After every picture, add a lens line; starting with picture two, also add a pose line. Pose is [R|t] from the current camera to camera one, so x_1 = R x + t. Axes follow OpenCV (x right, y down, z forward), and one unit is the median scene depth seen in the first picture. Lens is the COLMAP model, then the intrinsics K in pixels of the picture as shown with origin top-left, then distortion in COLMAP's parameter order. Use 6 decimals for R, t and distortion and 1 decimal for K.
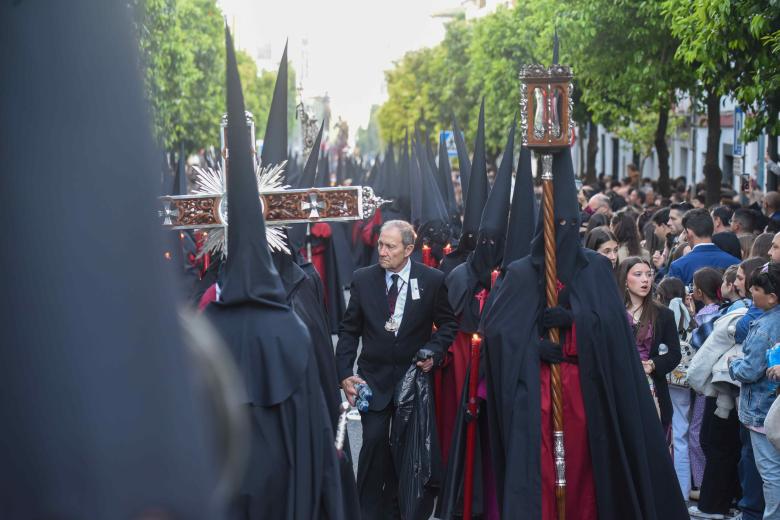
lens RADIAL K [[2984.6, 0, 425.3], [0, 2984.6, 257.9], [0, 0, 1]] dist [0.957401, 1.470091]
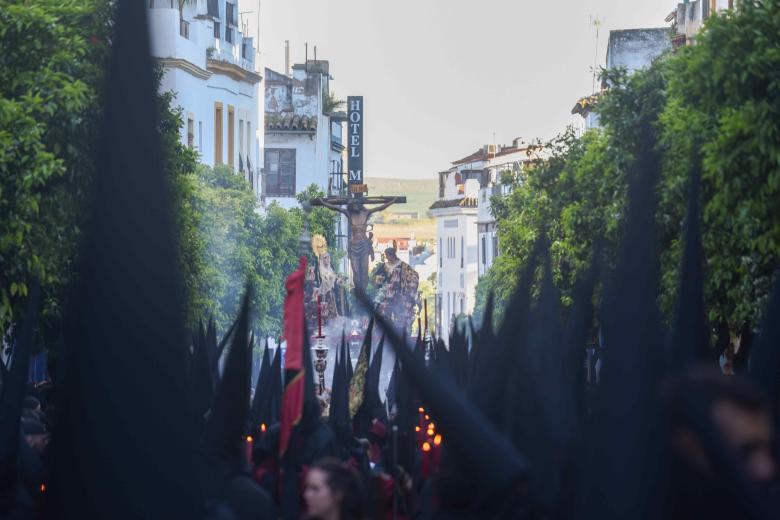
lens RADIAL K [[2984.6, 0, 425.3], [0, 2984.6, 257.9], [0, 0, 1]] dist [0.957401, 1.470091]
pose [[0.998414, -0.018652, -0.053117, 0.002487], [0.014047, 0.996215, -0.085775, -0.007438], [0.054516, 0.084893, 0.994898, 0.511653]]
